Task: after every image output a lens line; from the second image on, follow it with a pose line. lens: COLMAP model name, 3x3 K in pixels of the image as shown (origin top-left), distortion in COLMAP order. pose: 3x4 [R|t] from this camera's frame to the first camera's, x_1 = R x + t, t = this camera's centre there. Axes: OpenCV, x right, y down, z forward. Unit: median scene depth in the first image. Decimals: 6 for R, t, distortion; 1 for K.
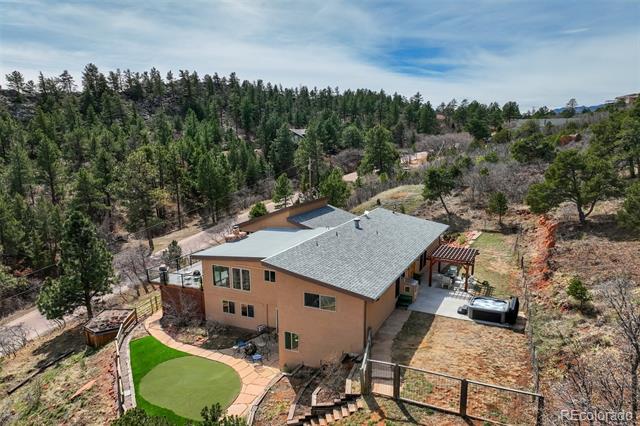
lens RADIAL K [[440.4, 0, 318.9], [0, 440.4, 226.7], [0, 0, 1]] dist [0.005772, 0.008514]
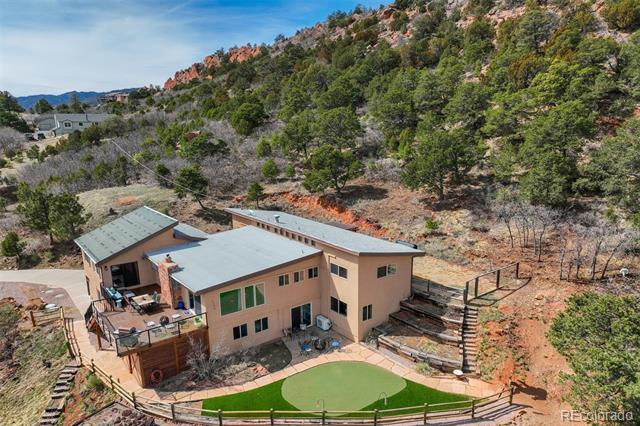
lens RADIAL K [[440.4, 0, 318.9], [0, 440.4, 226.7], [0, 0, 1]] dist [0.005772, 0.008514]
pose [[0.462503, -0.194803, 0.864953, -0.908975], [0.181917, 0.975658, 0.122462, -0.116606], [-0.867754, 0.100711, 0.486683, 0.401222]]
